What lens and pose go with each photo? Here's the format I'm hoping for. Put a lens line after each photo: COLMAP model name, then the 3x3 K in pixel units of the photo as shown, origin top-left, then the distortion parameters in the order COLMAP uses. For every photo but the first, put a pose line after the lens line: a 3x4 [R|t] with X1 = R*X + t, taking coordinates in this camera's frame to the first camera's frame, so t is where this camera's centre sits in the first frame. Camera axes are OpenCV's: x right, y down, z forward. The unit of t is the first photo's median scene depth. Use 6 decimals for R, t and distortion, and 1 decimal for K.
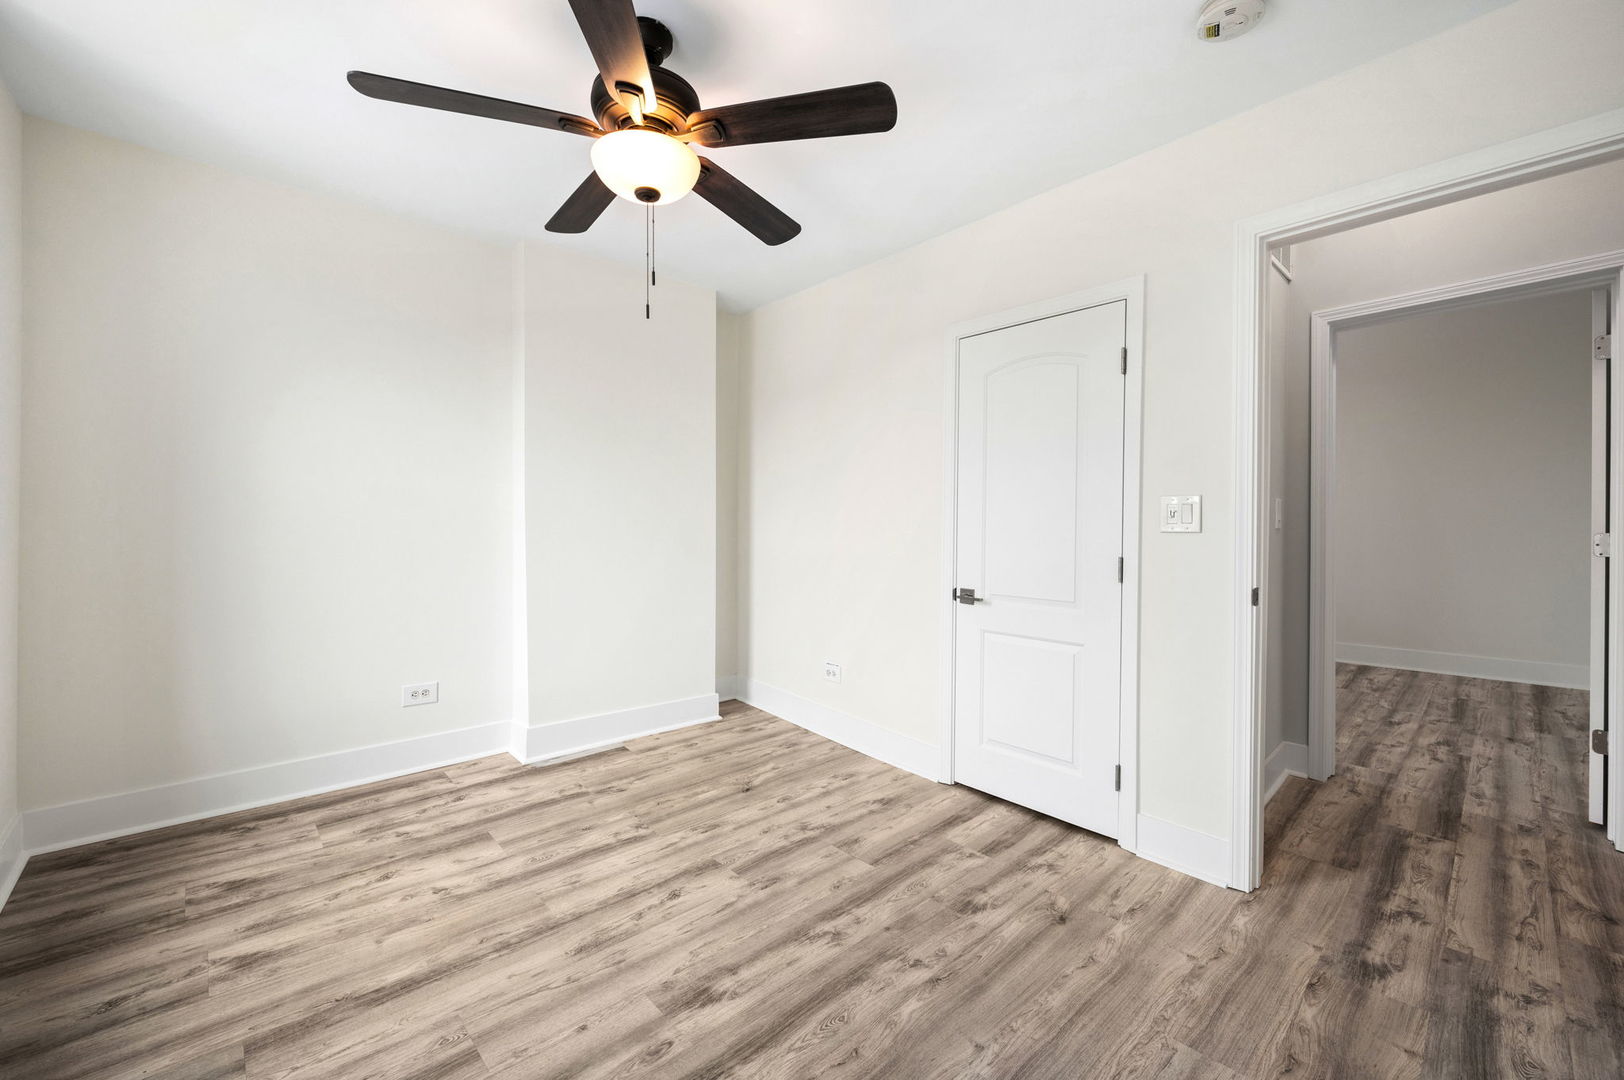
lens RADIAL K [[662.4, 0, 817.5], [0, 662.4, 516.3], [0, 0, 1]] dist [0.001290, 0.000145]
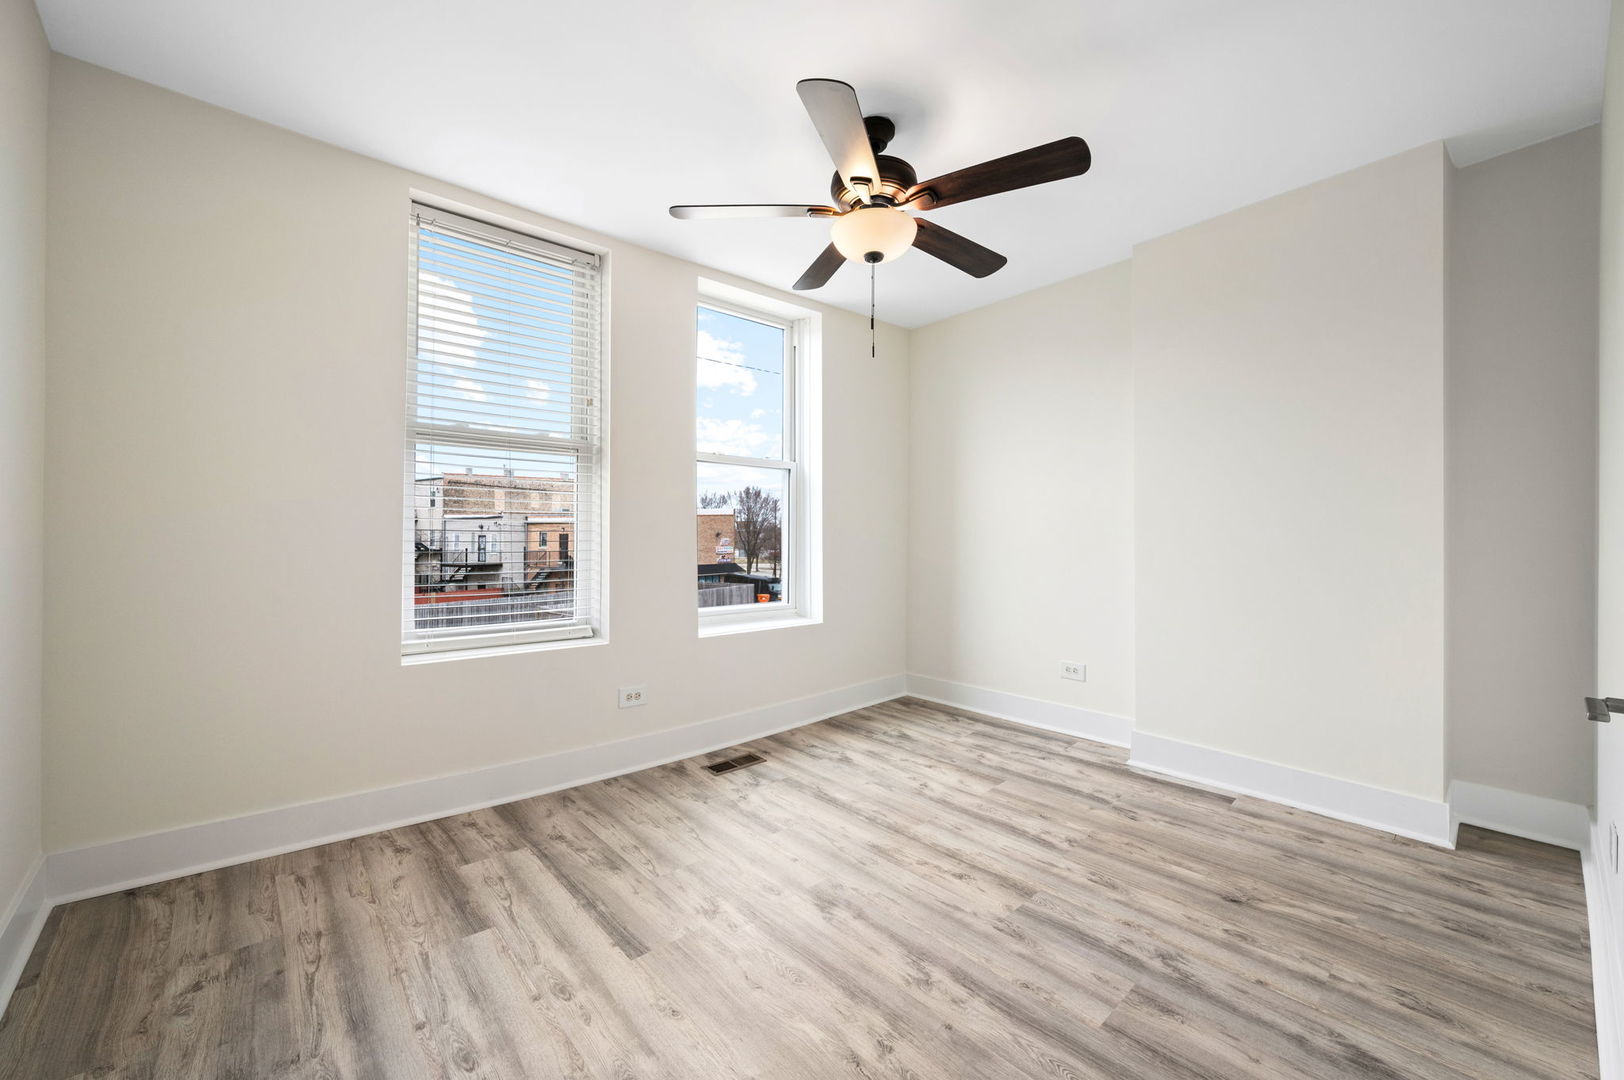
lens RADIAL K [[652.4, 0, 815.5], [0, 652.4, 518.0], [0, 0, 1]] dist [-0.001636, 0.000332]
pose [[-0.026127, -0.031119, -0.999174, 0.717927], [0.012457, 0.999428, -0.031453, 0.029826], [0.999581, -0.013268, -0.025724, 0.689168]]
